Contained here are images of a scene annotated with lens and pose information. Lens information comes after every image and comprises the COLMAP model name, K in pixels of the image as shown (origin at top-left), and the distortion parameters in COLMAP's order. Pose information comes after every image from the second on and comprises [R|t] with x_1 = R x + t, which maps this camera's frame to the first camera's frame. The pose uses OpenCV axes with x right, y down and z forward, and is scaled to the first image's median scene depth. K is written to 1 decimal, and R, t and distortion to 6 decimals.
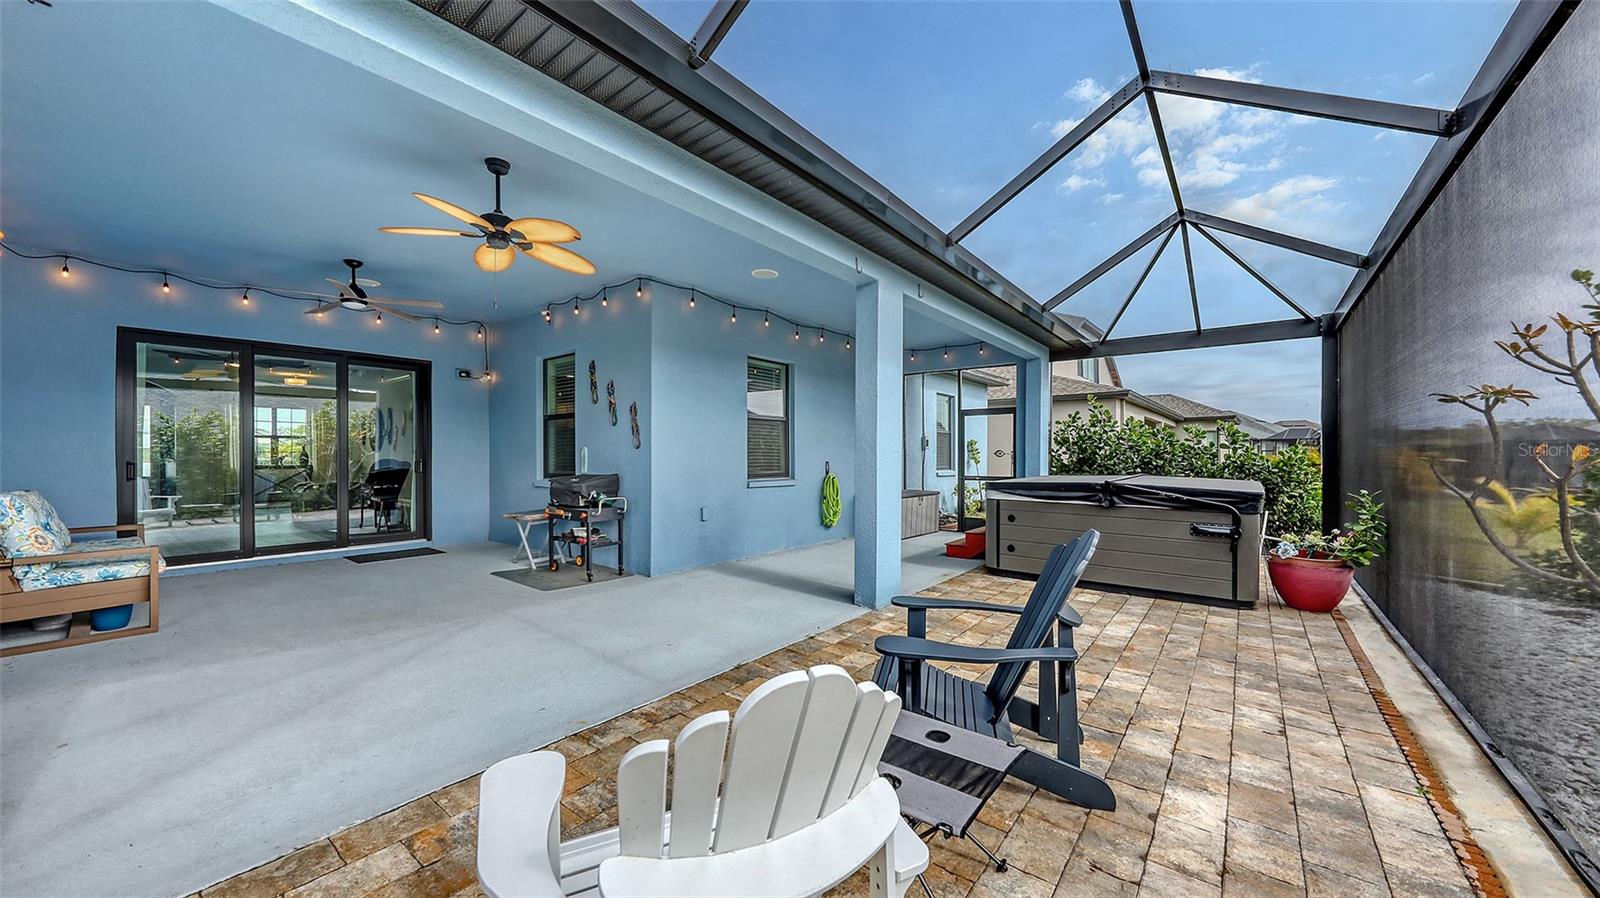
lens RADIAL K [[564.5, 0, 797.4], [0, 564.5, 450.2], [0, 0, 1]] dist [0.001182, 0.000084]
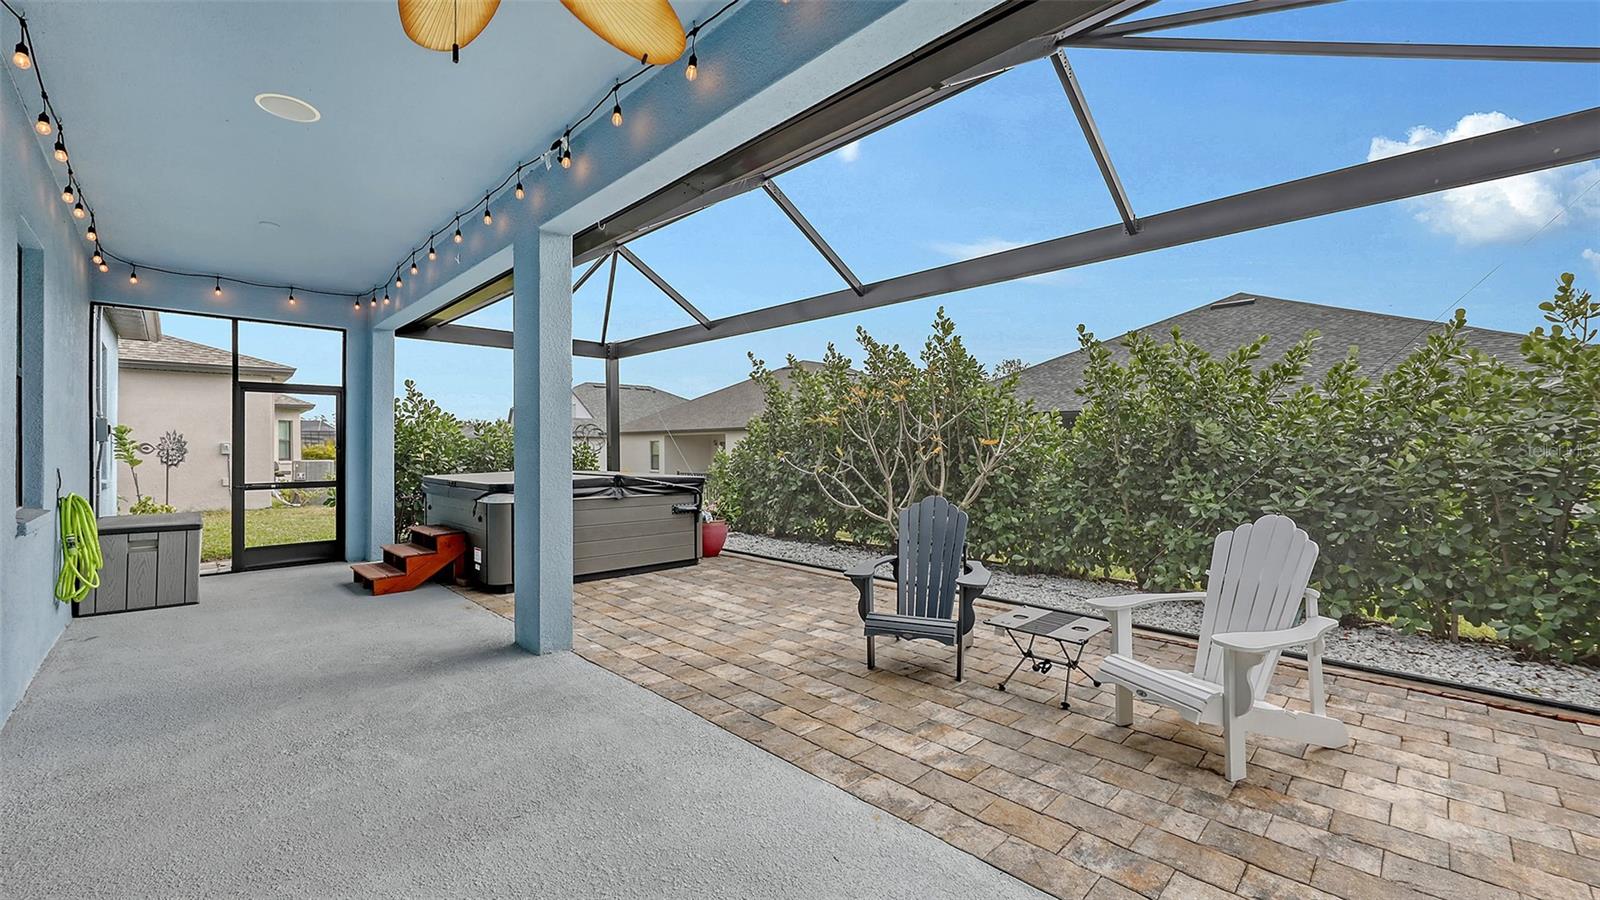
lens RADIAL K [[645.9, 0, 799.2], [0, 645.9, 446.4], [0, 0, 1]] dist [-0.000106, -0.000002]
pose [[0.125668, 0.000446, 0.992072, -0.697284], [-0.003740, 0.999993, 0.000025, 0.000375], [-0.992065, -0.003714, 0.125669, 0.565999]]
